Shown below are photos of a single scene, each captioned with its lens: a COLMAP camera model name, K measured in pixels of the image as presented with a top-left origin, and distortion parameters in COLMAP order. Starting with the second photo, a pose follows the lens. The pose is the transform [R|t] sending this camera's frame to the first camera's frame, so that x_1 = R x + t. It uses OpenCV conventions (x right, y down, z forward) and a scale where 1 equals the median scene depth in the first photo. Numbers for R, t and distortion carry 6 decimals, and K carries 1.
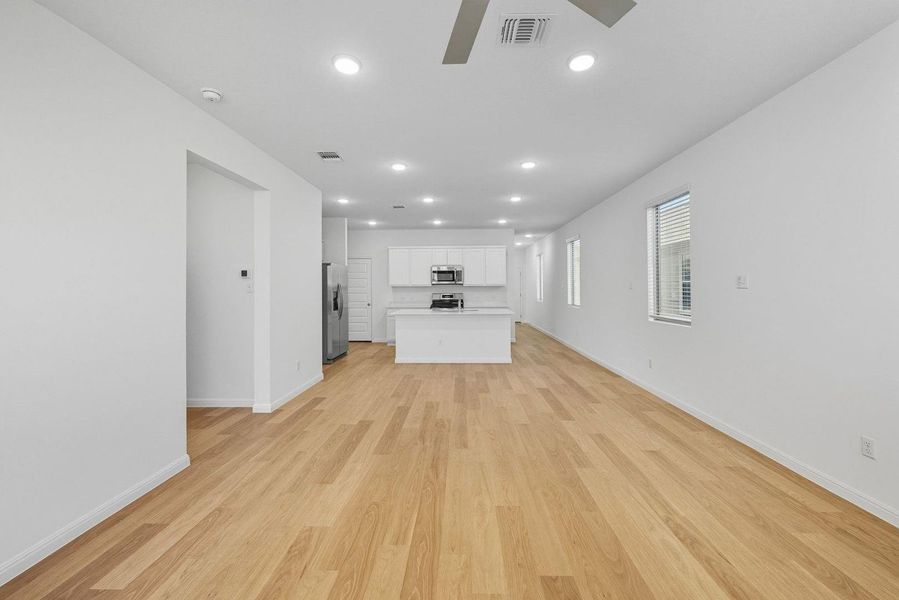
lens RADIAL K [[369.1, 0, 445.5], [0, 369.1, 291.7], [0, 0, 1]] dist [0.001570, -0.000101]
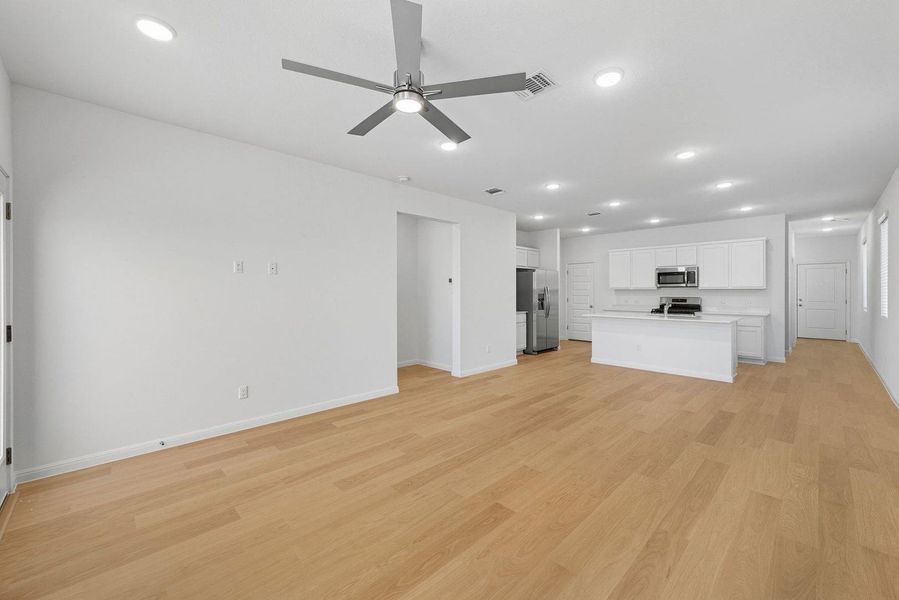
lens RADIAL K [[353.9, 0, 438.1], [0, 353.9, 289.2], [0, 0, 1]] dist [0.001803, 0.000078]
pose [[0.710364, 0.000686, -0.703834, 0.457967], [-0.010656, 0.999895, -0.009779, -0.000583], [0.703754, 0.014447, 0.710297, -0.040219]]
